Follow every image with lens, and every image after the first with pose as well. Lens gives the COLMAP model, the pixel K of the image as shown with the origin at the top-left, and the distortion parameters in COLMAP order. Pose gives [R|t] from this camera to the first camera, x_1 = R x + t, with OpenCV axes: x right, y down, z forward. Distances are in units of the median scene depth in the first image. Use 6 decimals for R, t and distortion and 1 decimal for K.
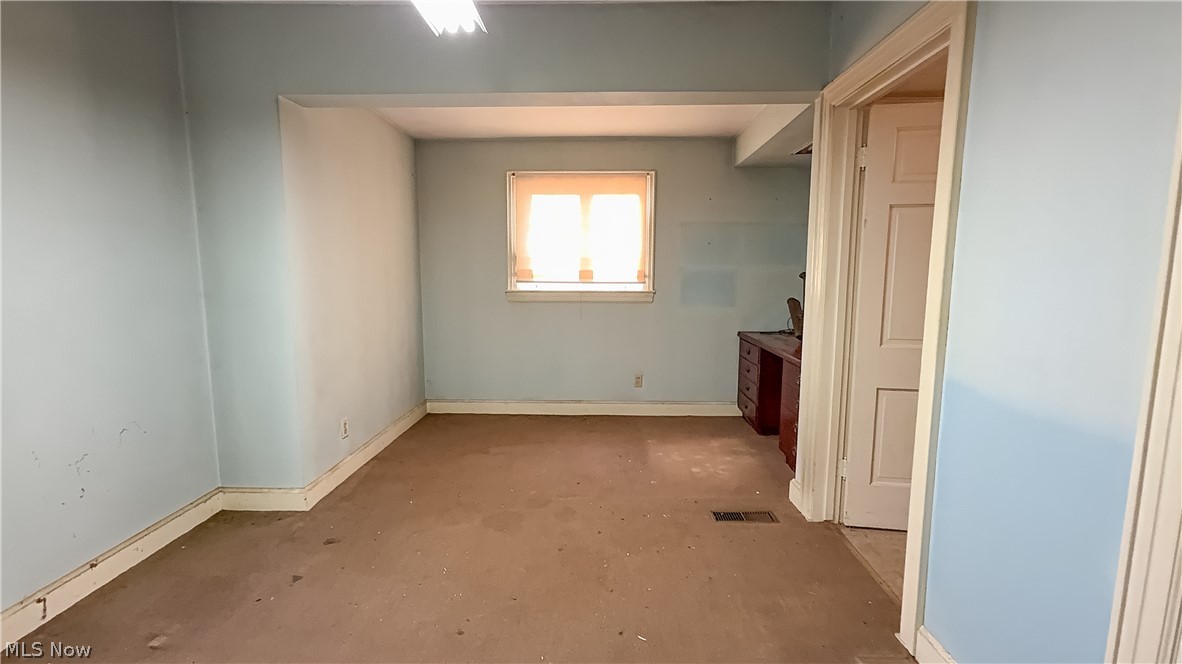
lens RADIAL K [[527.7, 0, 590.9], [0, 527.7, 324.3], [0, 0, 1]] dist [0.004204, 0.000467]
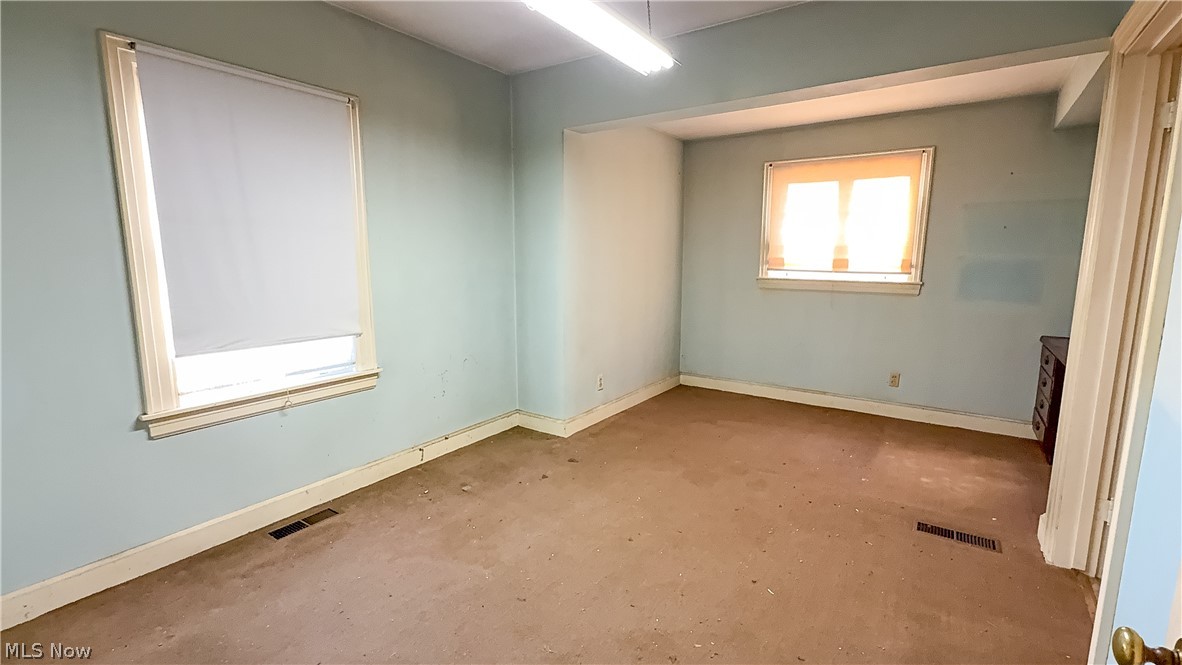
lens RADIAL K [[538.9, 0, 594.7], [0, 538.9, 332.9], [0, 0, 1]] dist [-0.043284, 0.047612]
pose [[0.833565, 0.082405, -0.546240, 0.189996], [-0.057633, 0.996388, 0.062367, -0.003438], [0.549407, -0.020505, 0.835304, -0.078824]]
